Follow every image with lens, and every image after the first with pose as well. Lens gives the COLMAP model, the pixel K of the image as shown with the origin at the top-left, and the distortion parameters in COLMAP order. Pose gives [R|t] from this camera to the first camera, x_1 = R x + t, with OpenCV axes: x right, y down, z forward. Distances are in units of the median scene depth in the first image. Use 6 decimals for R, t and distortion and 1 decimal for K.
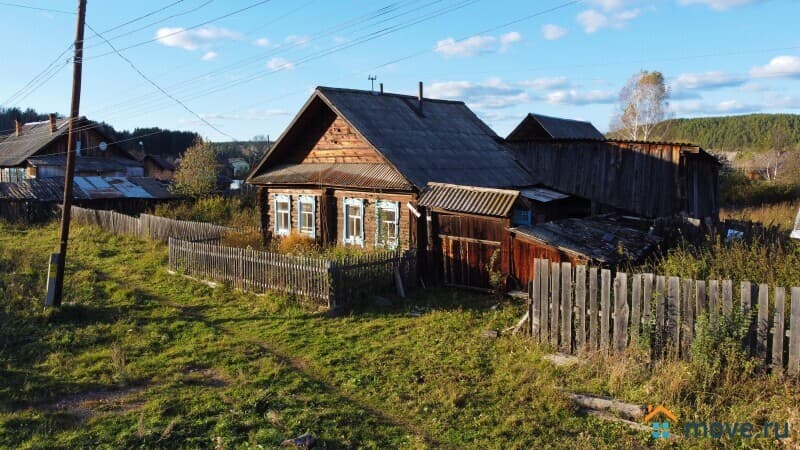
lens RADIAL K [[605.0, 0, 398.9], [0, 605.0, 223.5], [0, 0, 1]] dist [0.000066, -0.004418]
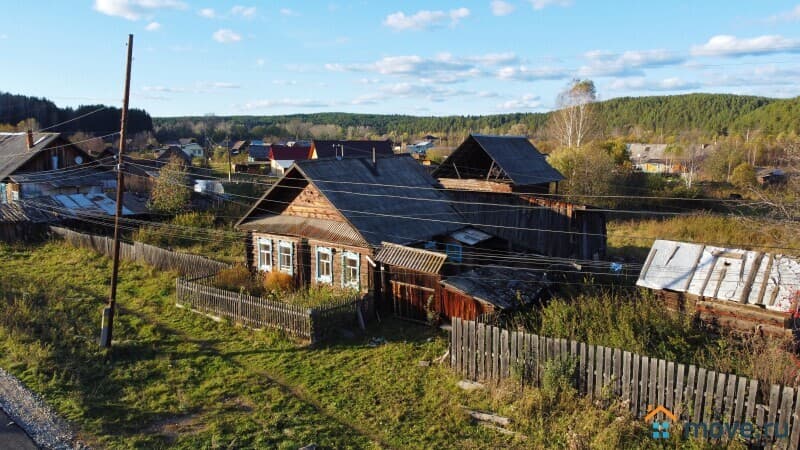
lens RADIAL K [[605.0, 0, 398.9], [0, 605.0, 223.5], [0, 0, 1]] dist [0.000066, -0.004418]
pose [[0.997082, -0.007781, 0.075939, -0.016670], [0.004689, 0.999156, 0.040809, -0.182506], [-0.076192, -0.040333, 0.996277, -0.372408]]
